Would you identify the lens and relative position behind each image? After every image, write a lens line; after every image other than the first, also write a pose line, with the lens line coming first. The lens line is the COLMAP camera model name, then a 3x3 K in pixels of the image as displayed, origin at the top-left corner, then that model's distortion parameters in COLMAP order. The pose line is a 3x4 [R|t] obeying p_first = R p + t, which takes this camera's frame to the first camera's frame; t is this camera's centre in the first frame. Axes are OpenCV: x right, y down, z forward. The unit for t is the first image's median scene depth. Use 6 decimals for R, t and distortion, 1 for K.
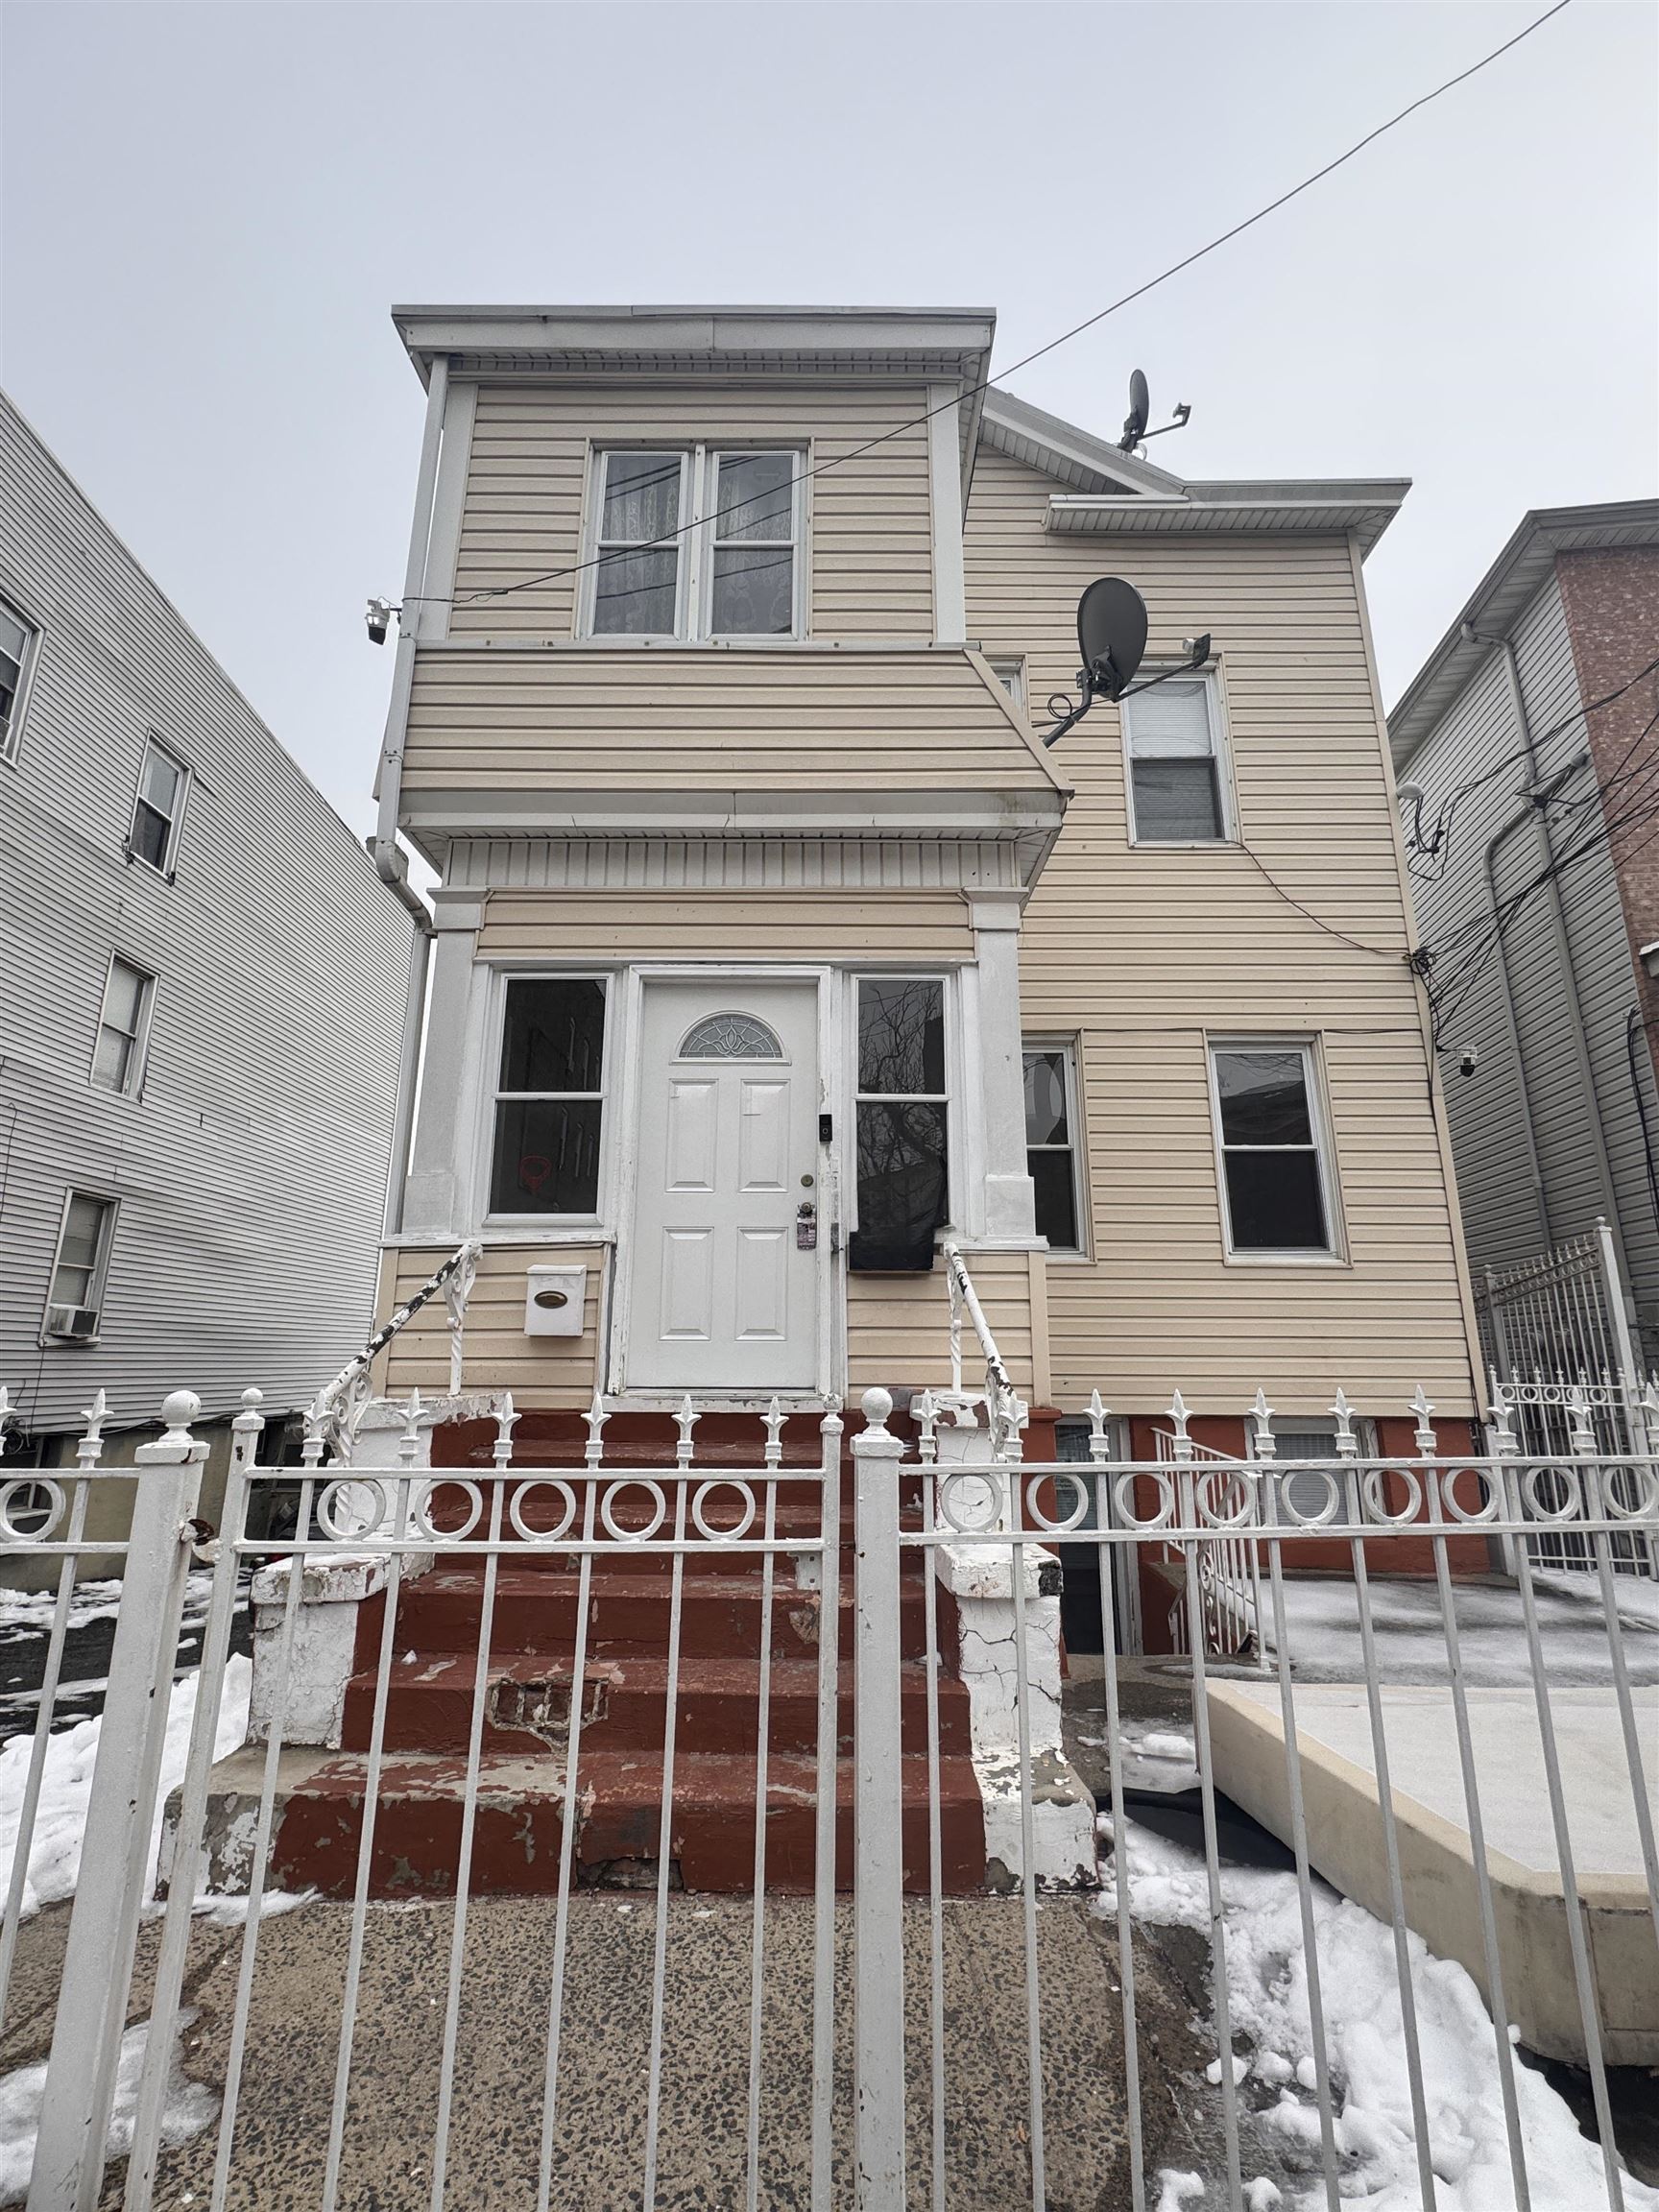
lens RADIAL K [[1054.4, 0, 829.5], [0, 1054.4, 1106.0], [0, 0, 1]] dist [-0.002660, -0.000780]
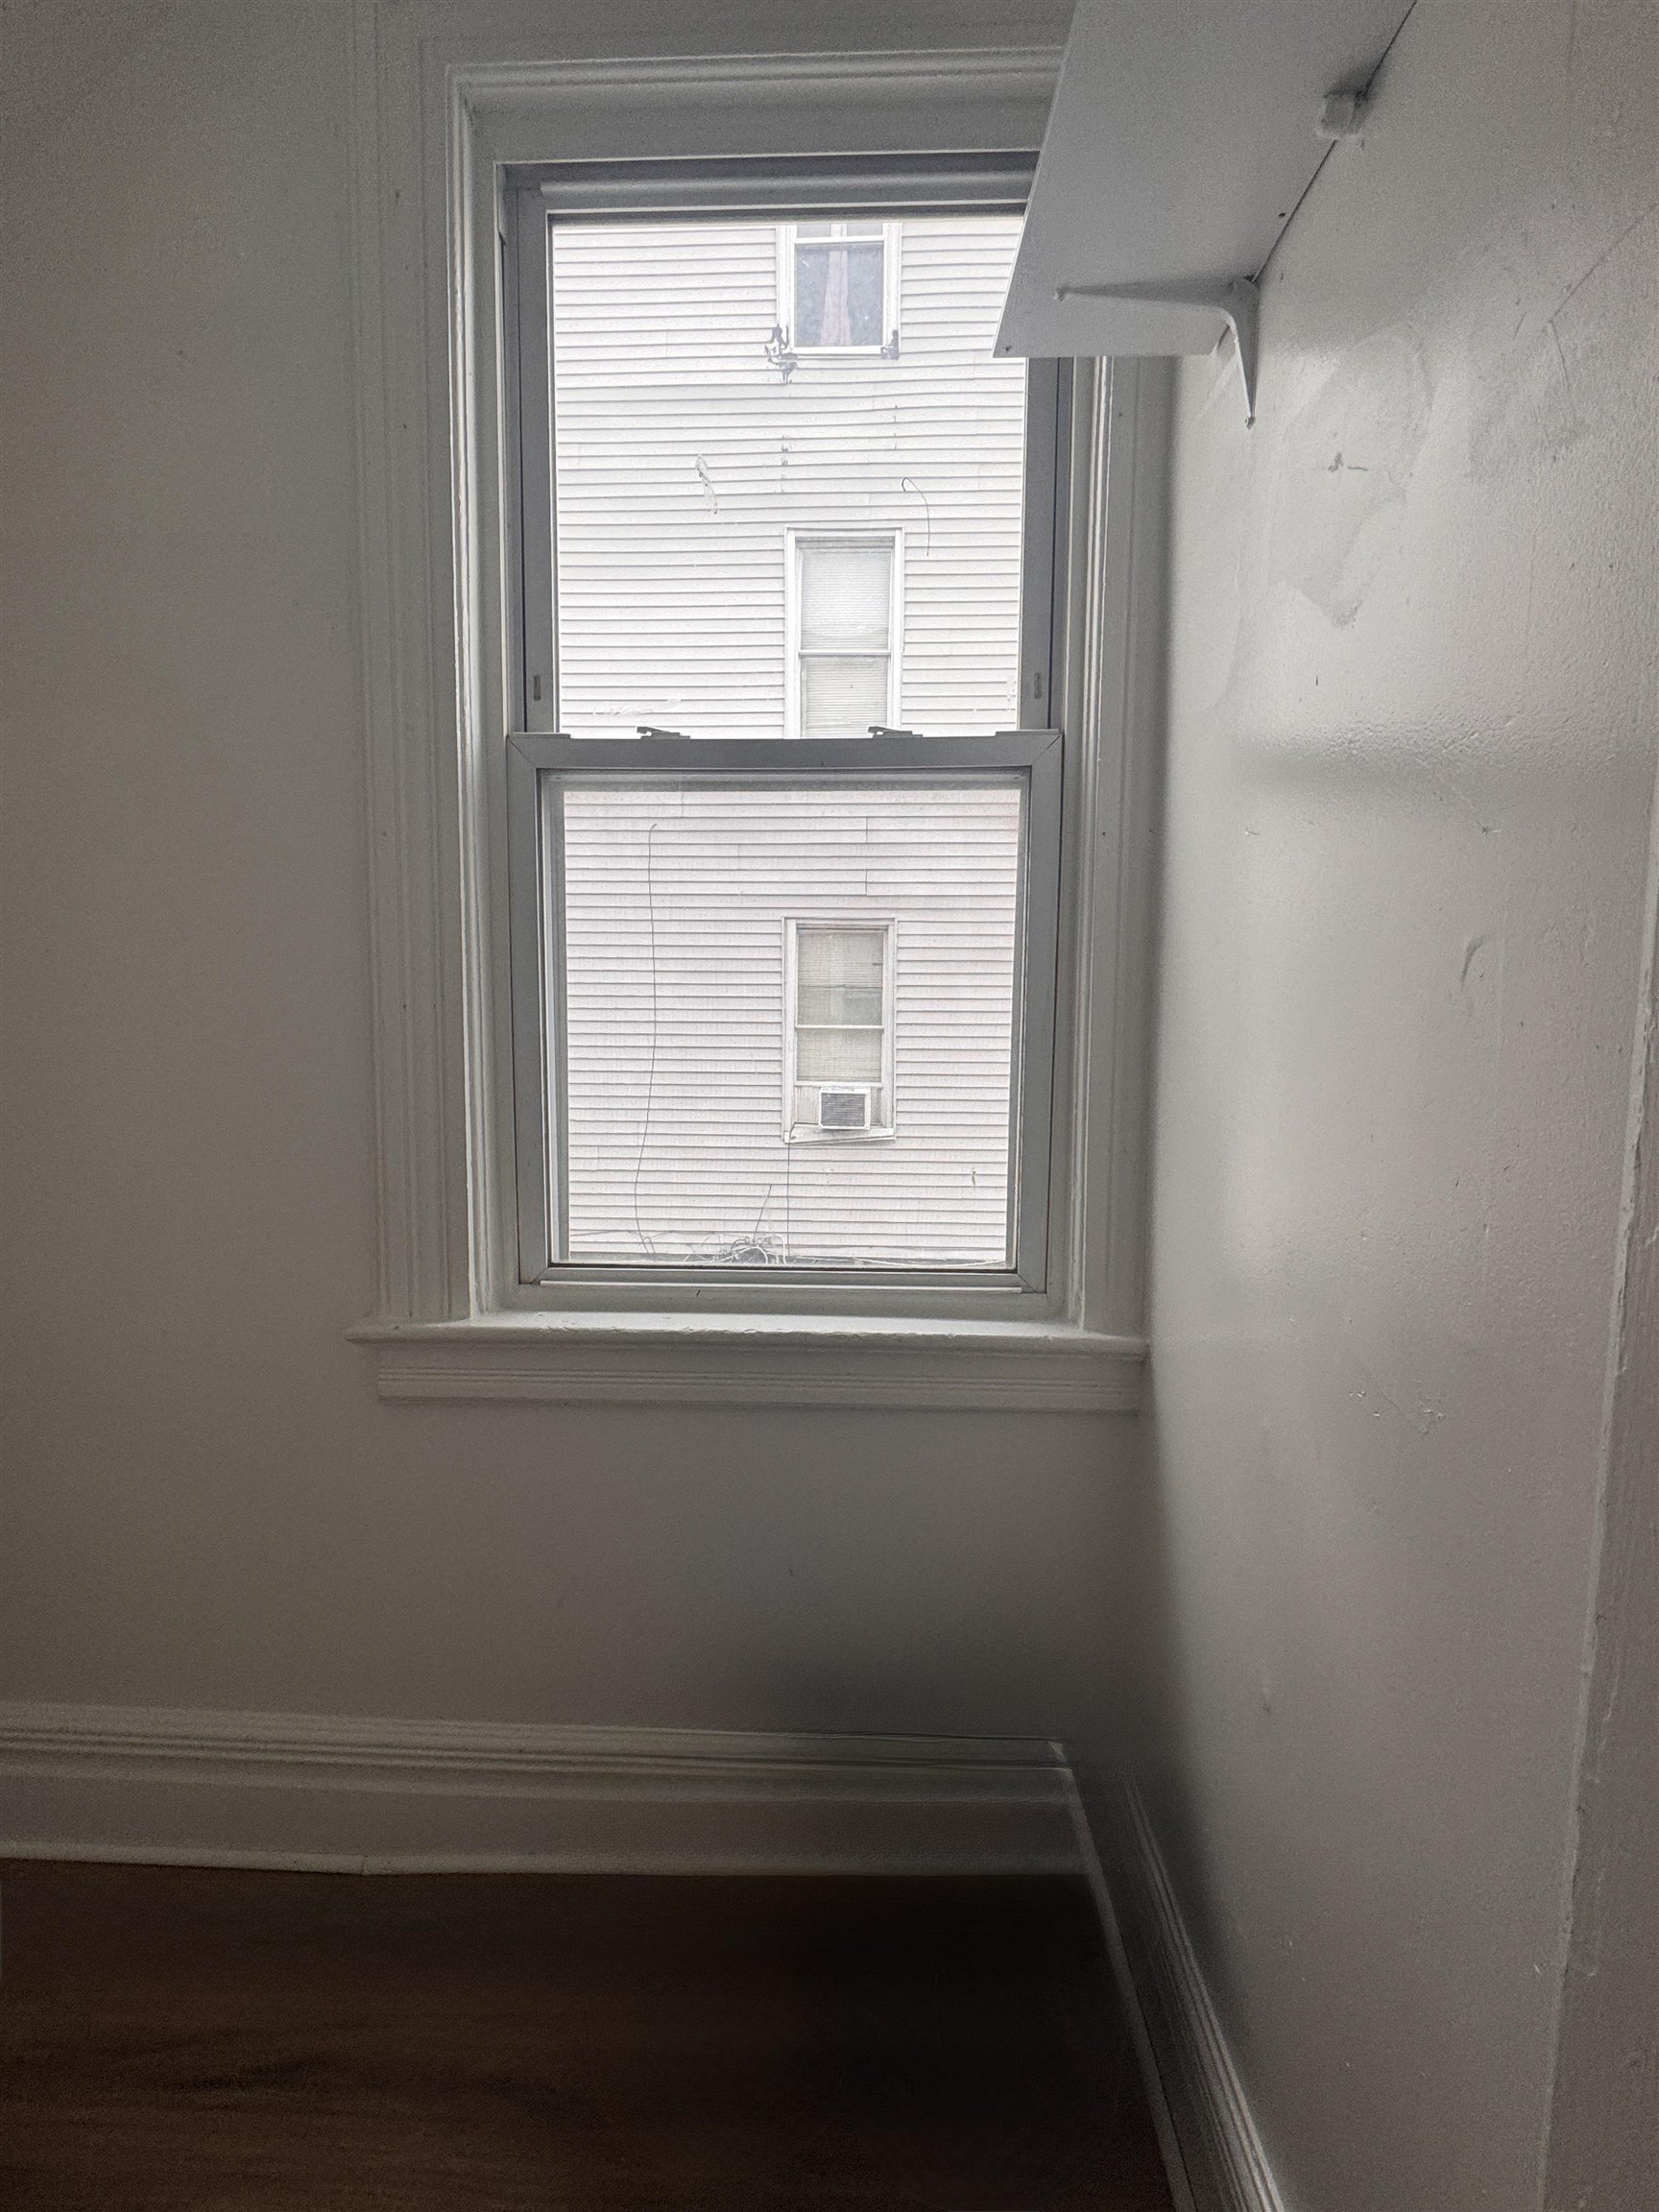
lens RADIAL K [[1054.4, 0, 829.5], [0, 1054.4, 1106.0], [0, 0, 1]] dist [-0.002660, -0.000780]
pose [[-0.047595, 0.082661, -0.995441, -0.025714], [0.232712, 0.970064, 0.069427, 0.154576], [0.971380, -0.228347, -0.065406, 1.041760]]
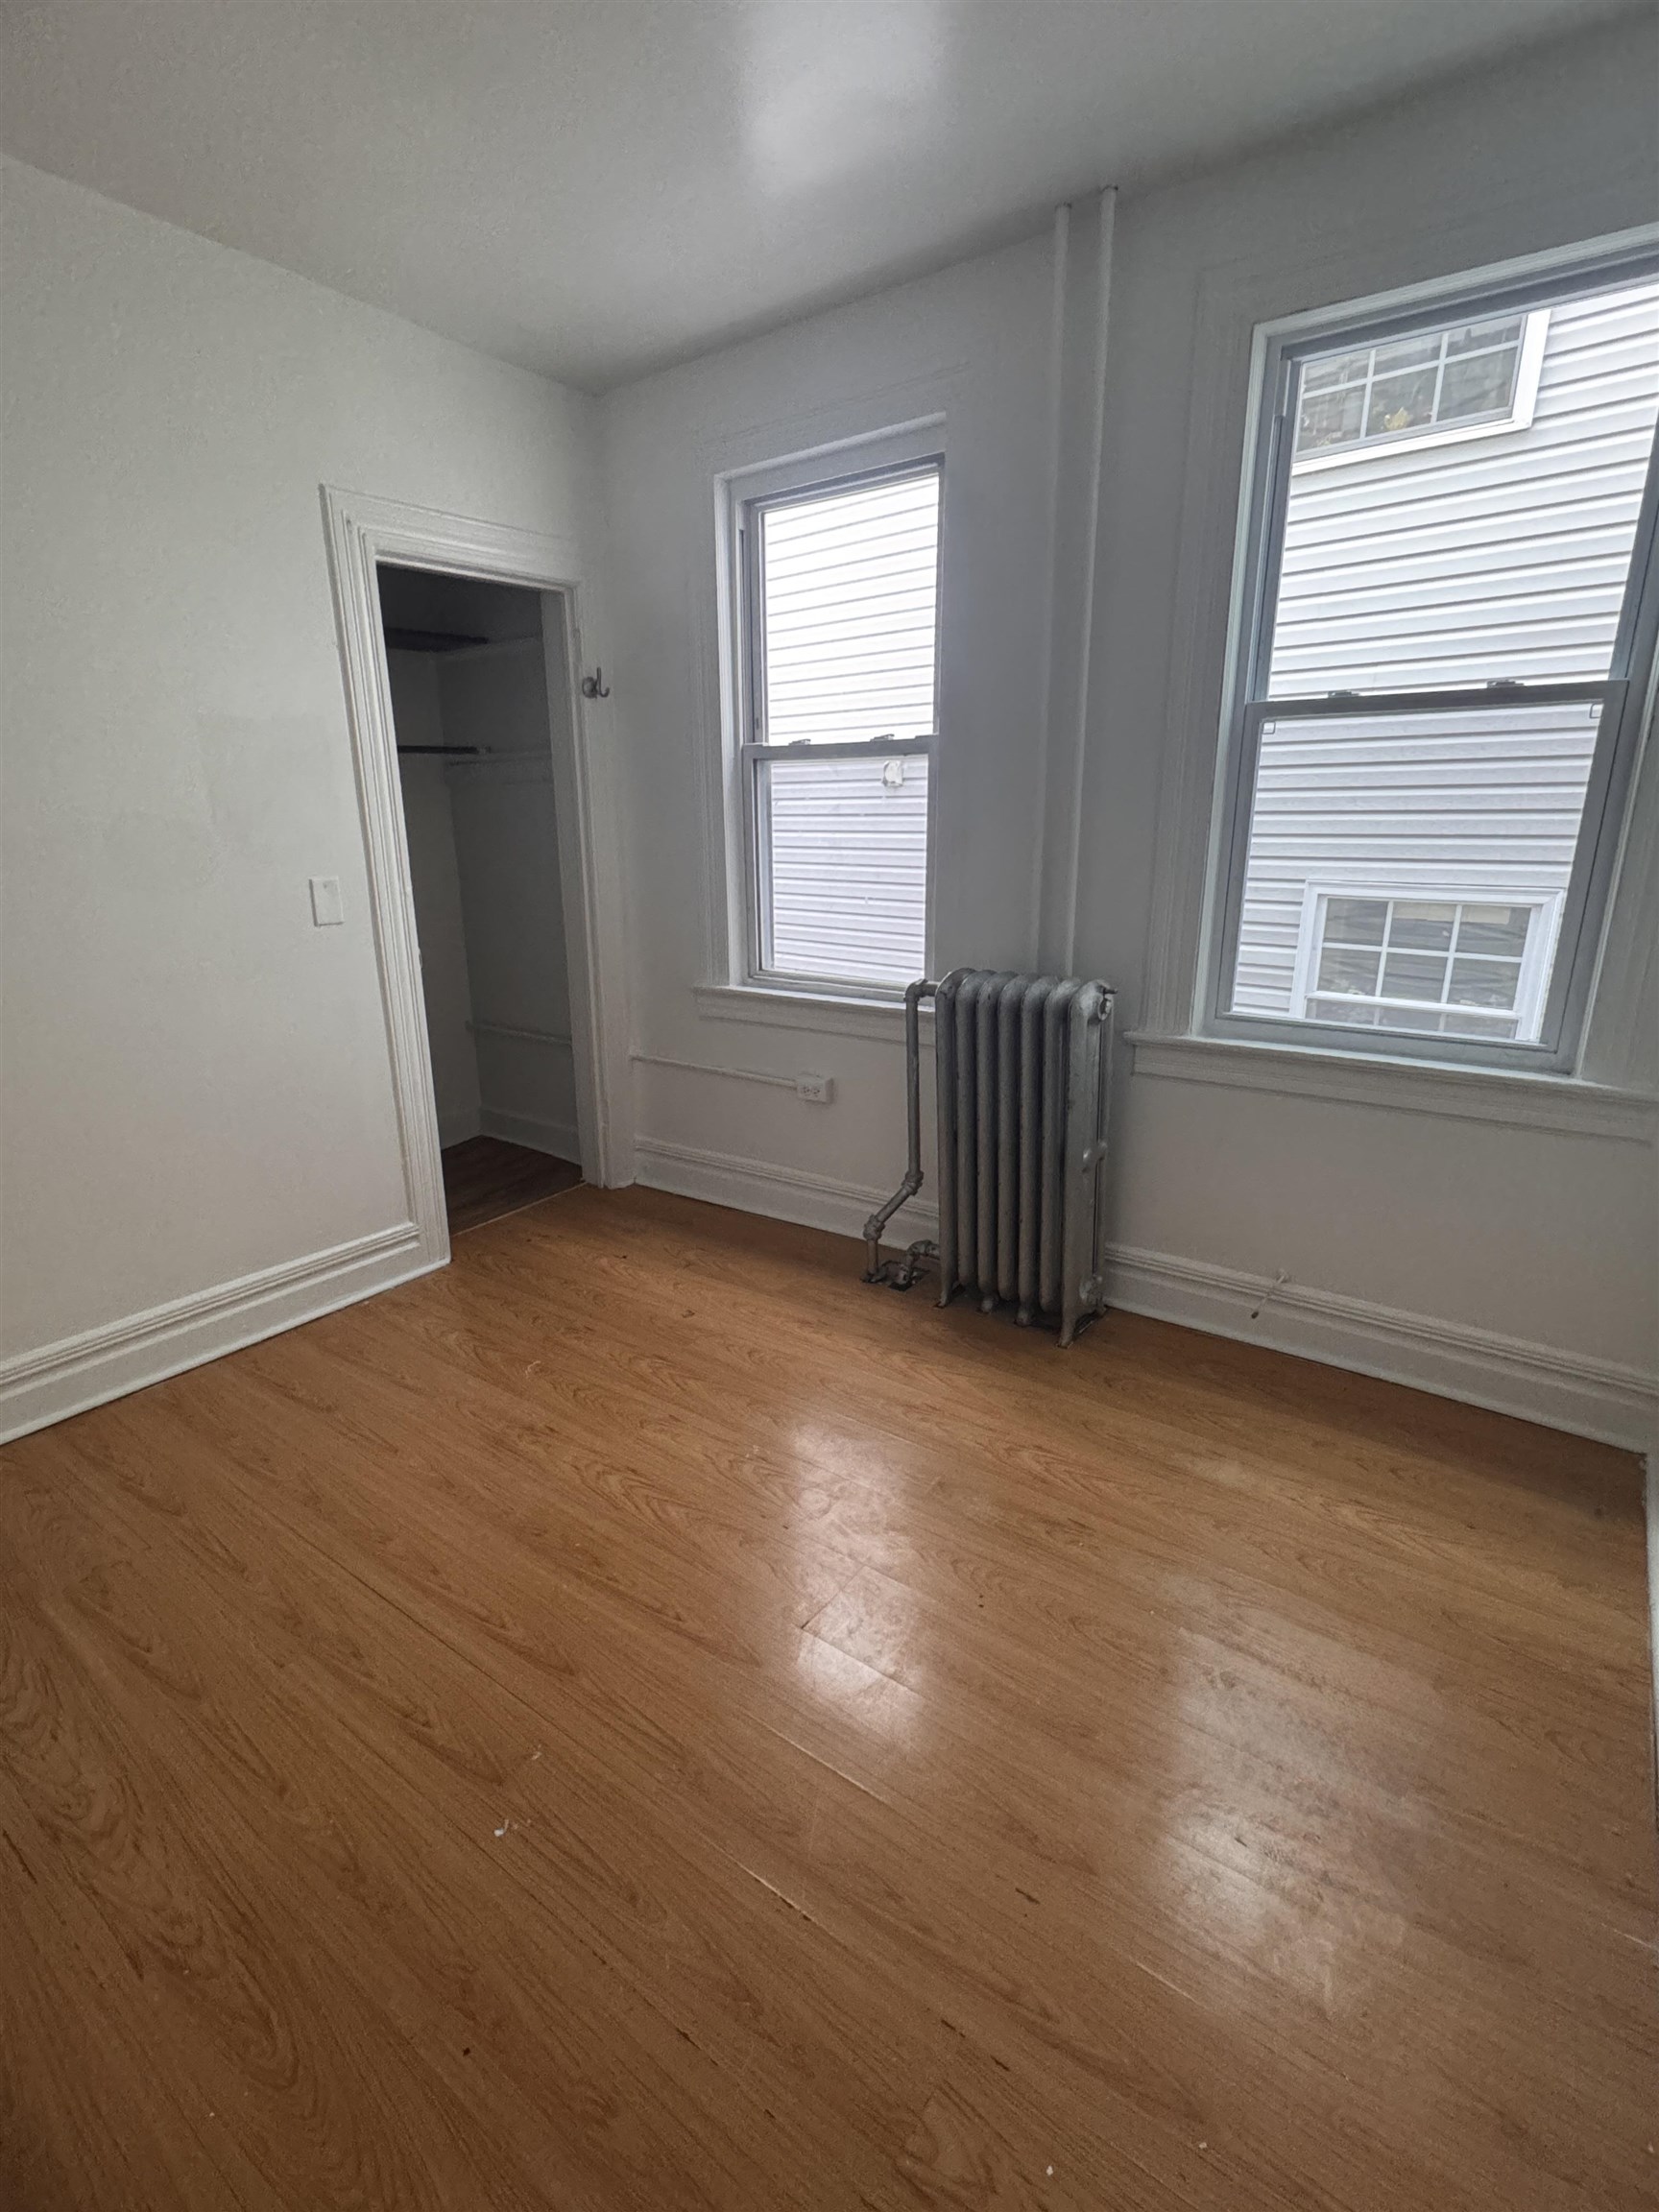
lens RADIAL K [[1054.4, 0, 829.5], [0, 1054.4, 1106.0], [0, 0, 1]] dist [-0.002660, -0.000780]
pose [[-0.585086, 0.216722, -0.781477, 0.569967], [0.200884, 0.972330, 0.119249, 0.288309], [0.785697, -0.087215, -0.612433, 1.848063]]
